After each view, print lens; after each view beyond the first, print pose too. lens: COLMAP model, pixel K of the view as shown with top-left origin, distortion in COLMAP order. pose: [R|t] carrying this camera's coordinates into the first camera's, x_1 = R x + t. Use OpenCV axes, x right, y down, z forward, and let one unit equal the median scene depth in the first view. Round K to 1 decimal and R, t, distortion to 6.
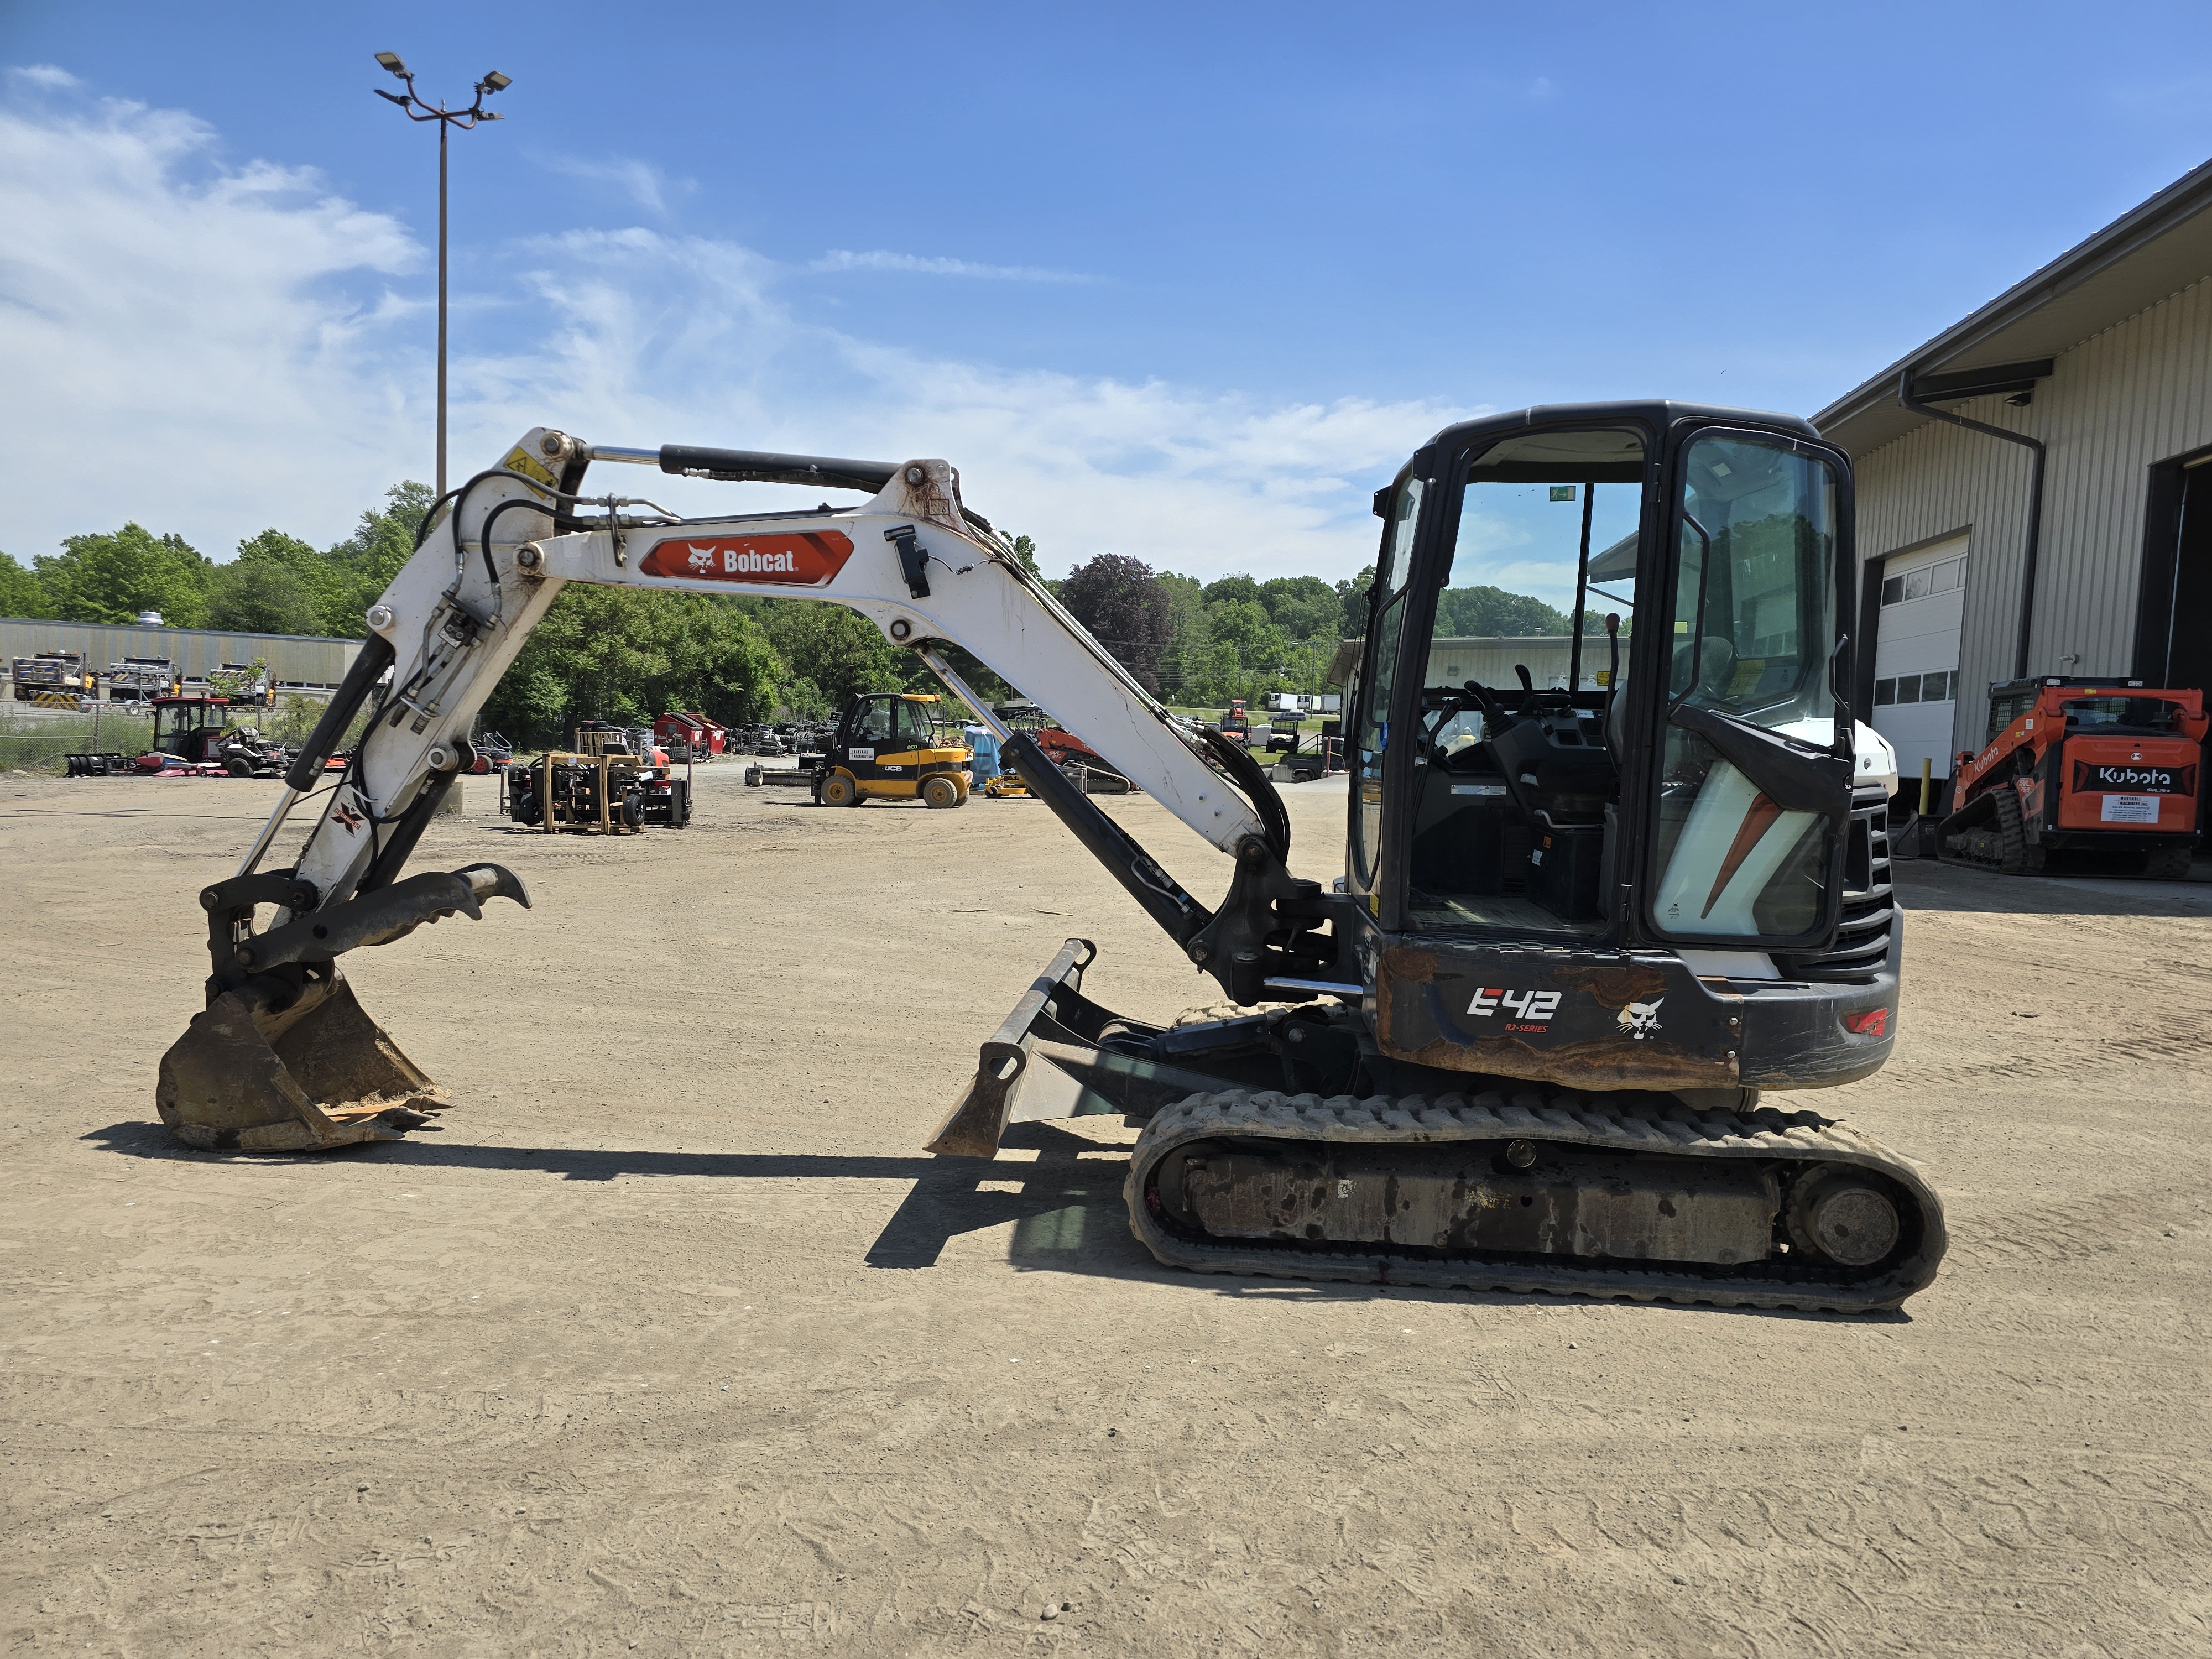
lens RADIAL K [[1479.2, 0, 1140.7], [0, 1479.2, 844.4], [0, 0, 1]] dist [0.064047, -0.059070]
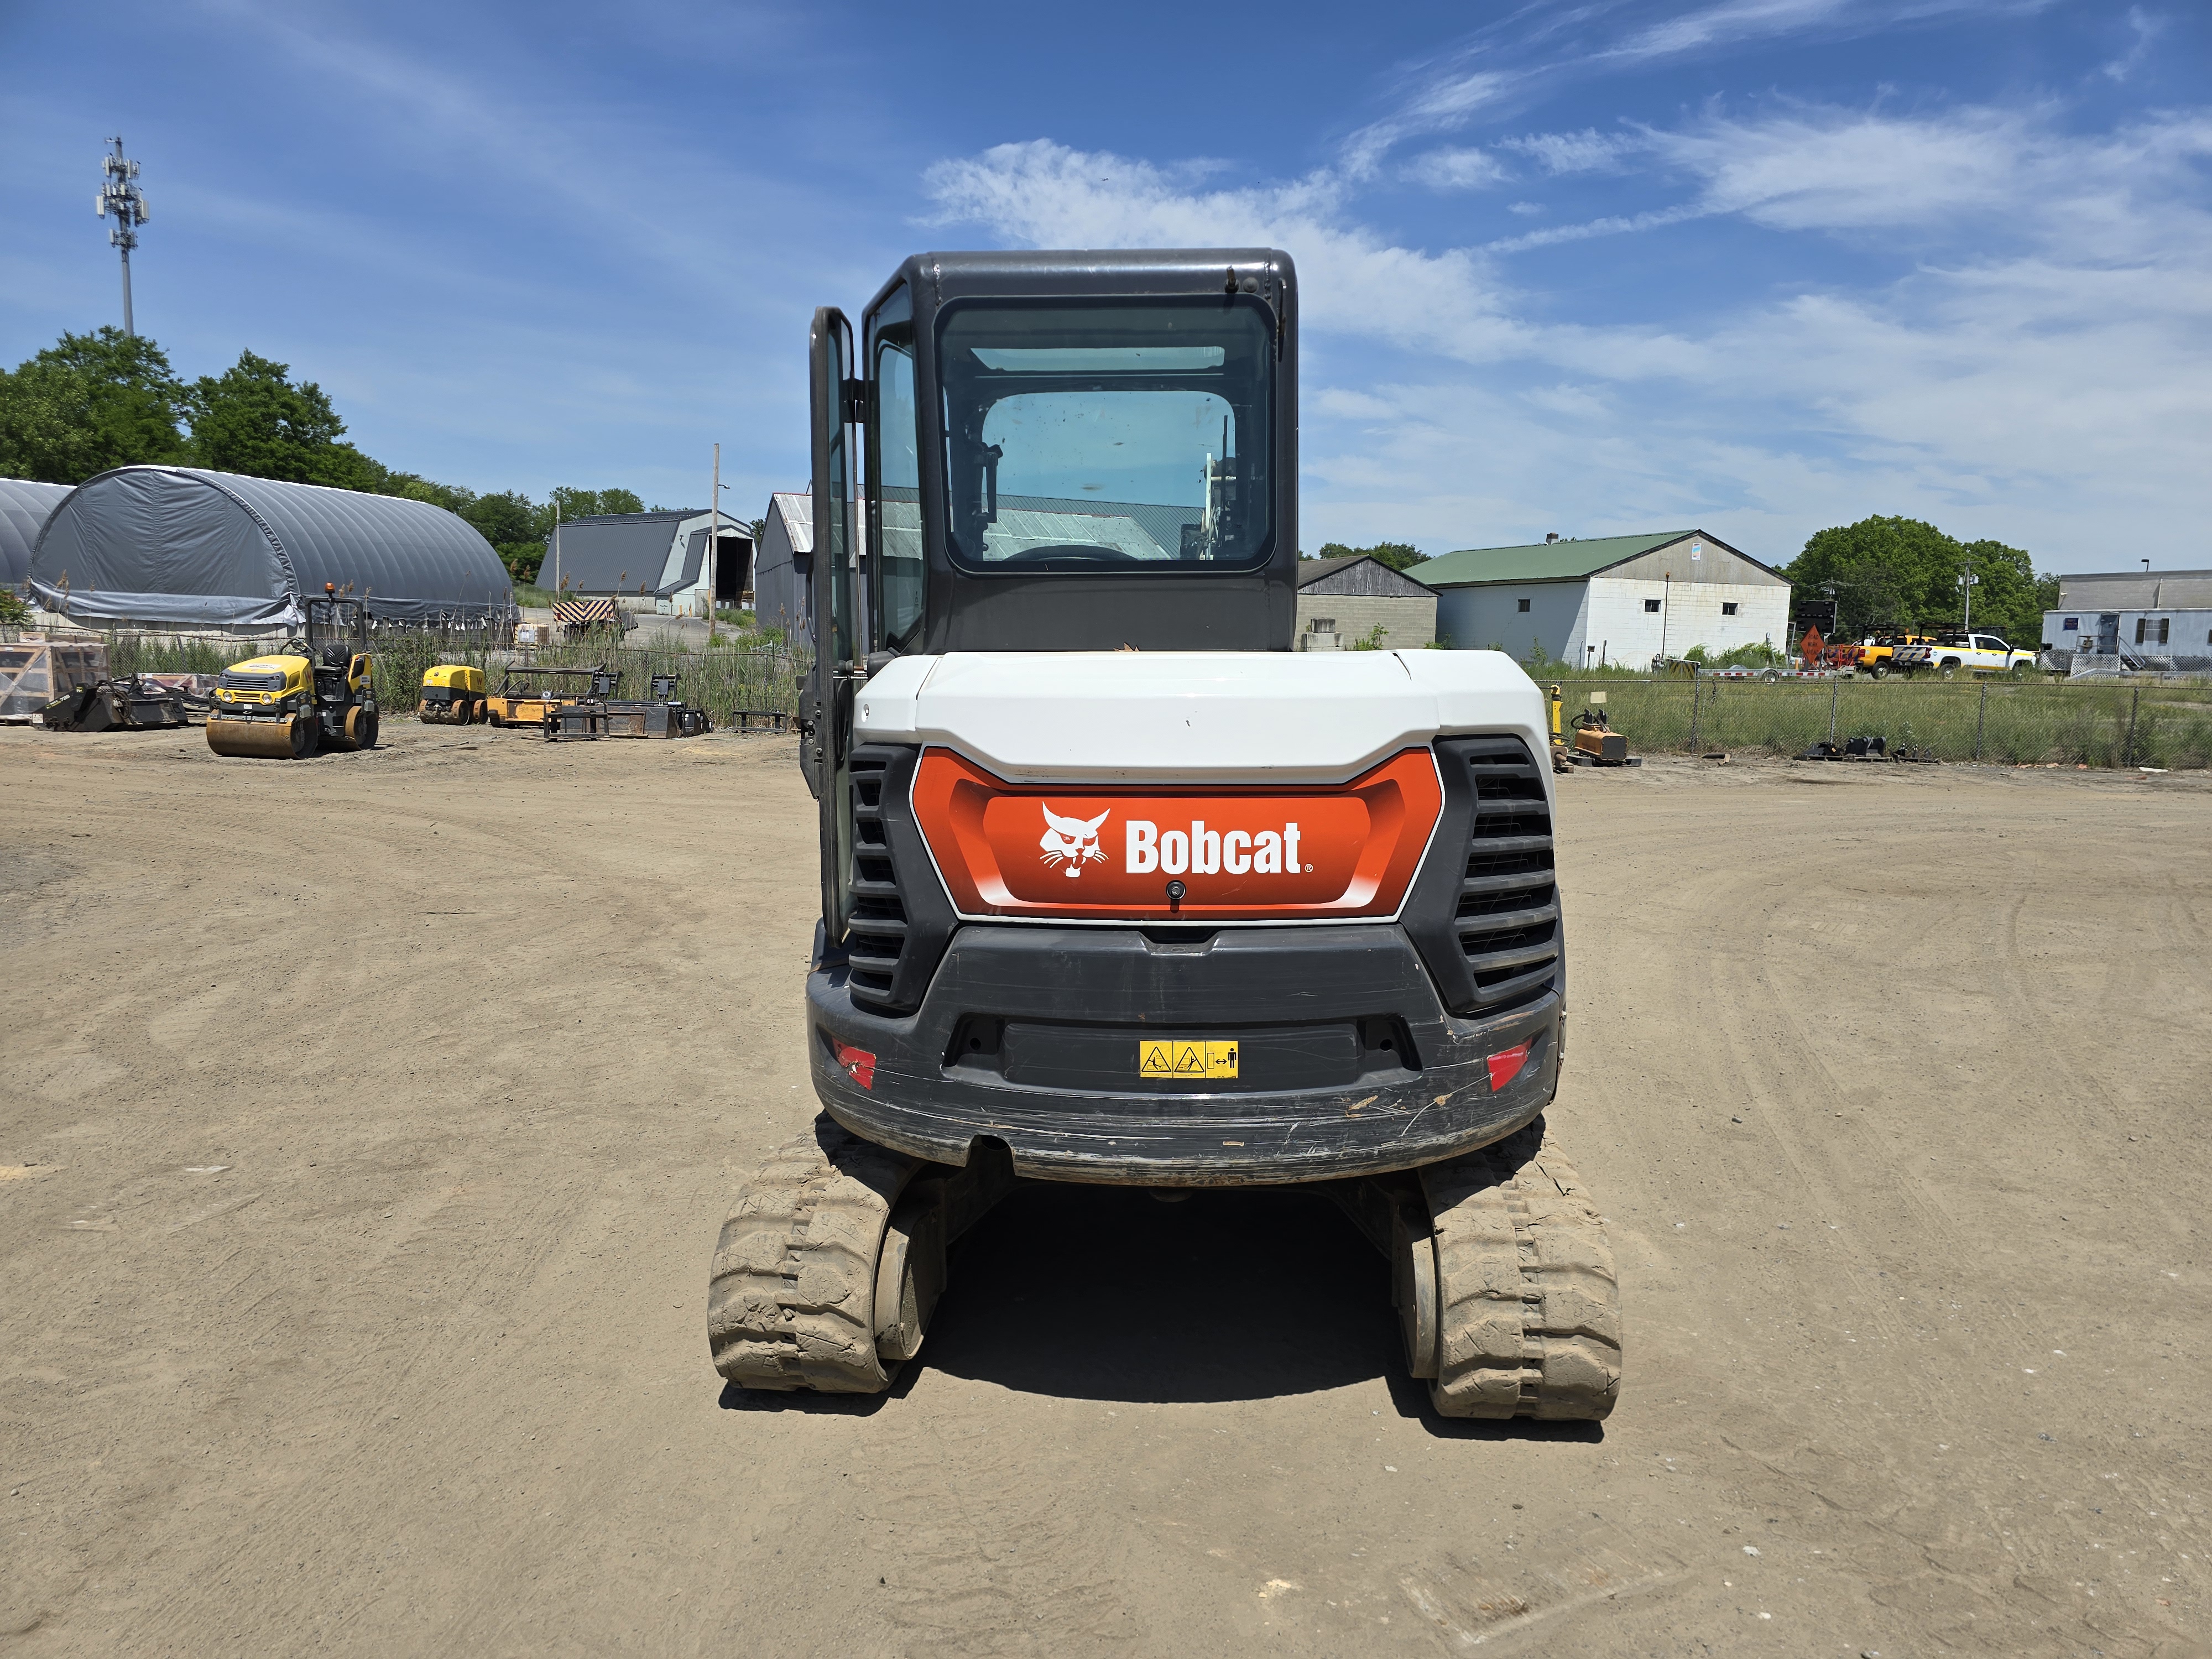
lens RADIAL K [[1479.2, 0, 1140.7], [0, 1479.2, 844.4], [0, 0, 1]] dist [0.064047, -0.059070]
pose [[-0.015954, 0.089827, -0.995830, 1.026264], [-0.092453, 0.991557, 0.090923, -0.056483], [0.995589, 0.093518, -0.007514, 0.966108]]
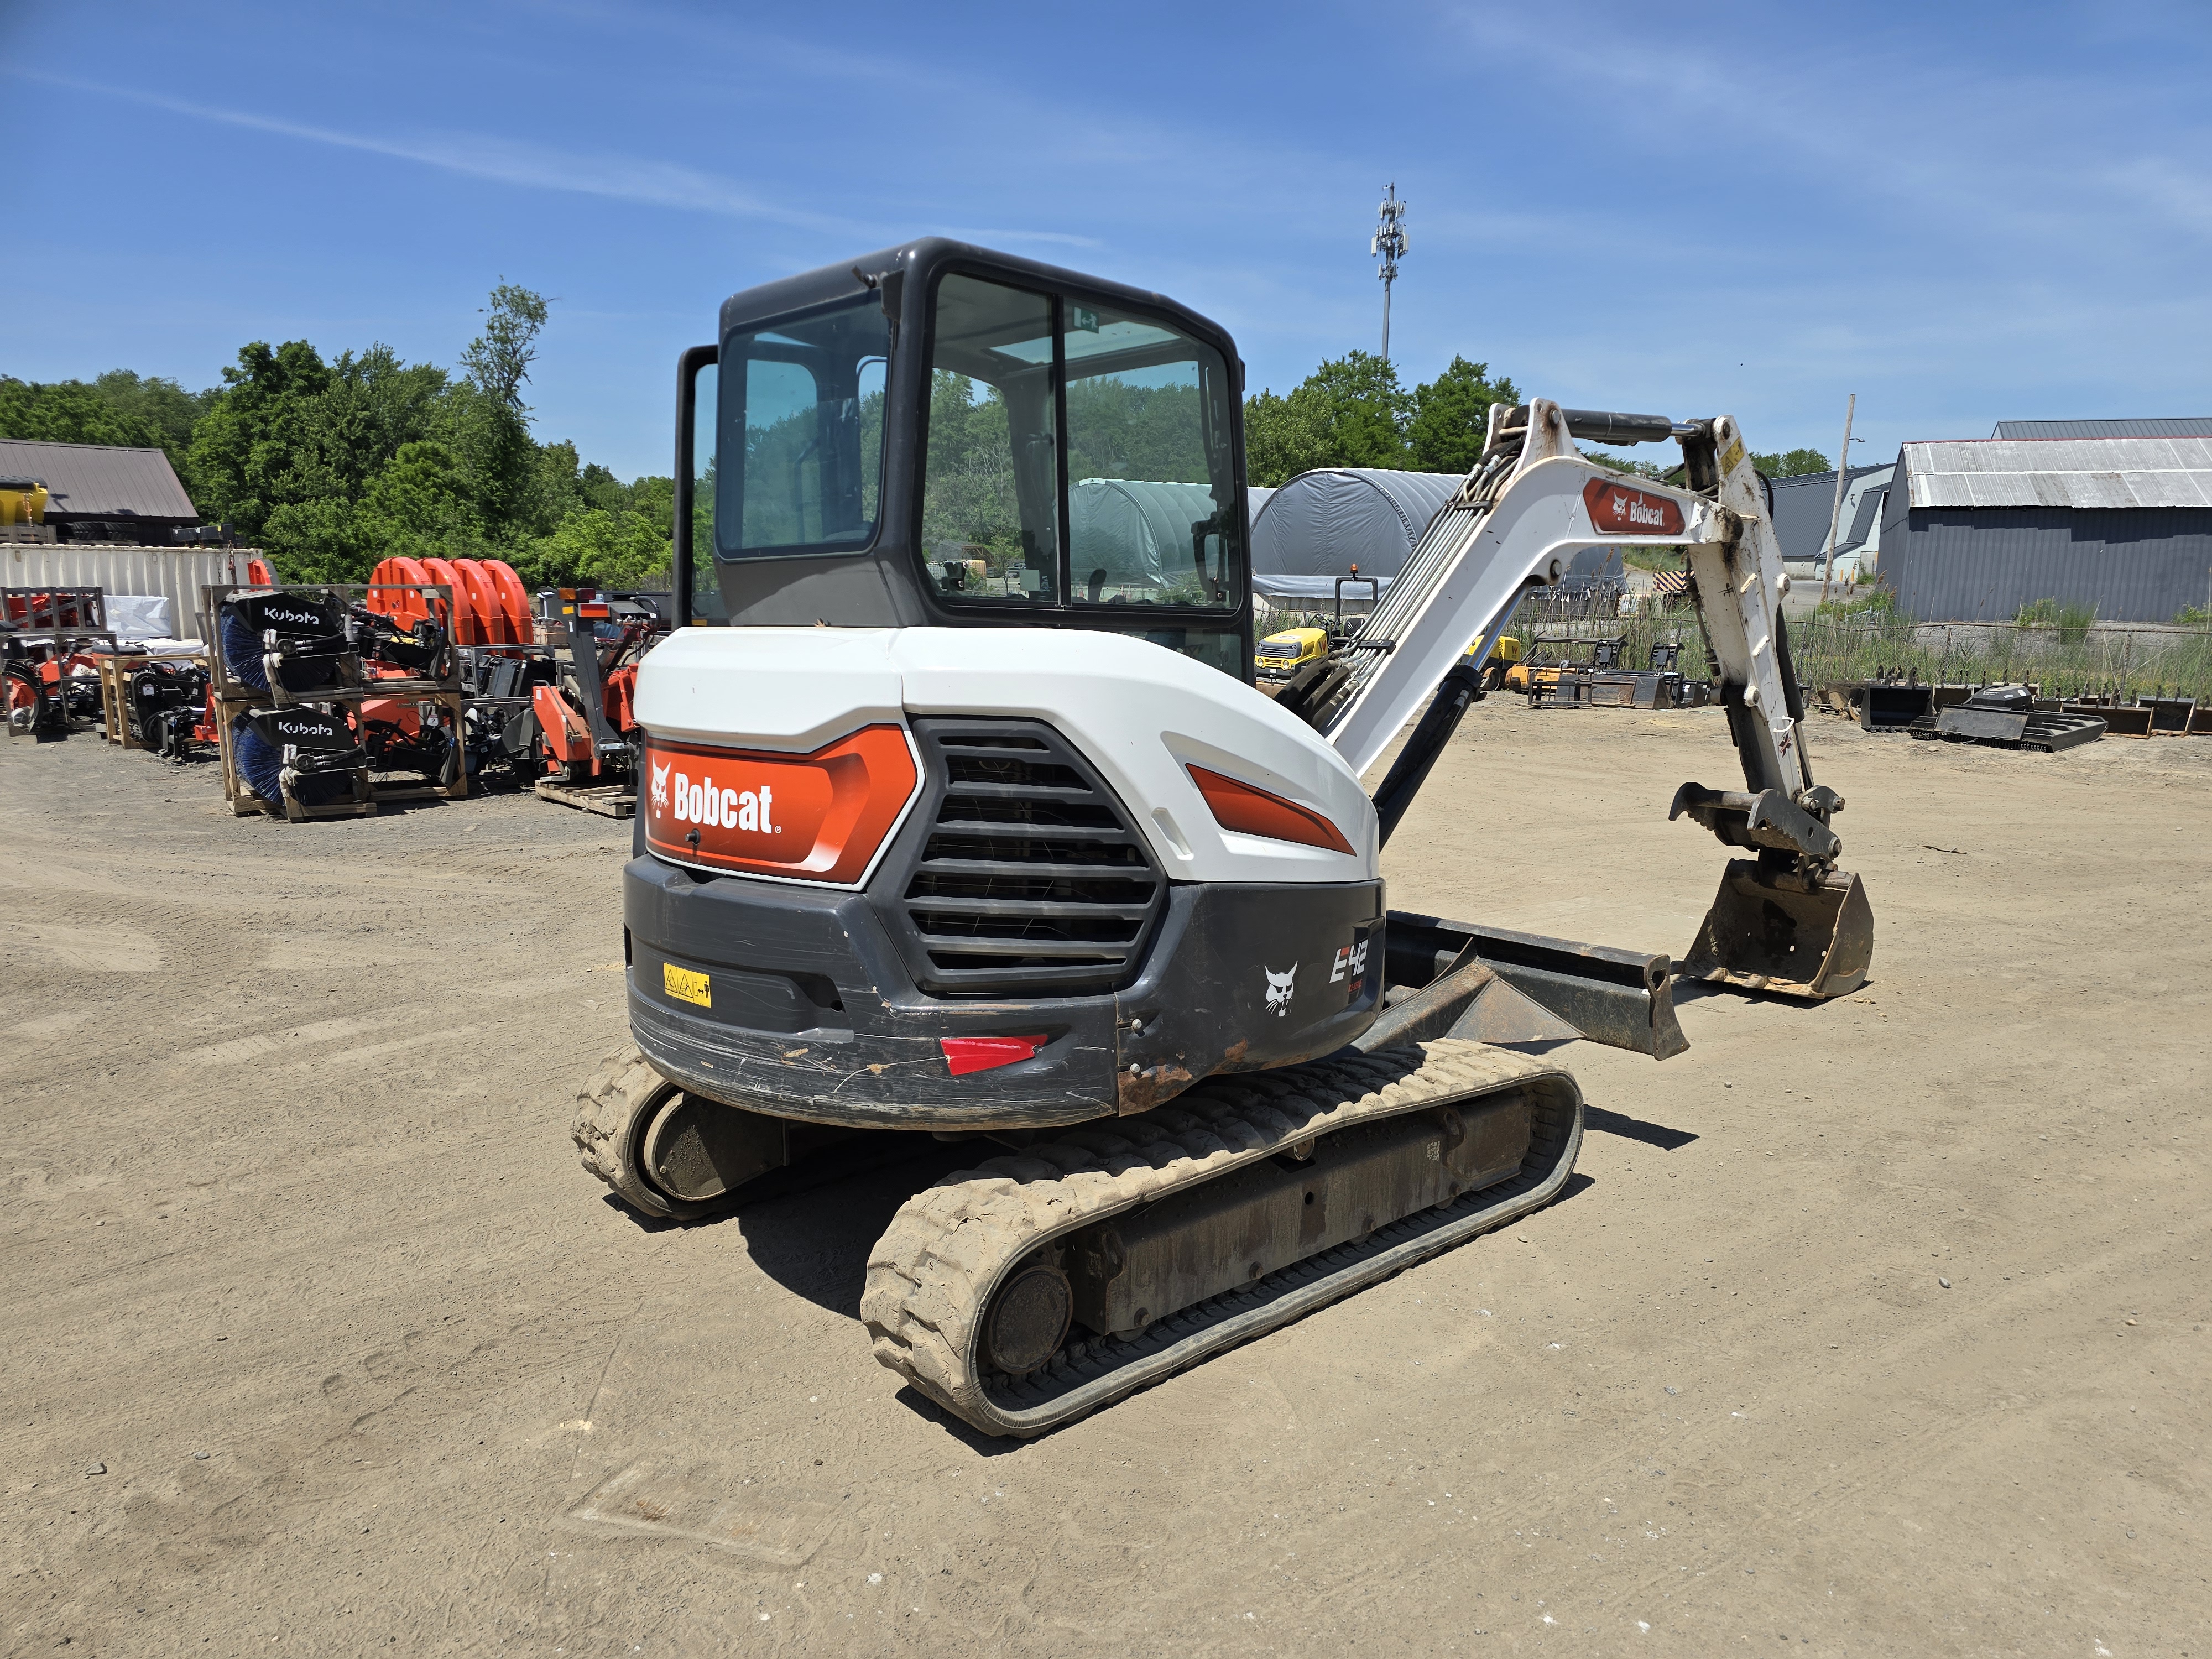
lens RADIAL K [[1482.0, 0, 1141.2], [0, 1482.0, 835.5], [0, 0, 1]] dist [0.054264, -0.047953]
pose [[-0.685506, 0.066501, -0.725024, 0.805859], [-0.092777, 0.979723, 0.177583, -0.123553], [0.722132, 0.189000, -0.665436, 1.550599]]
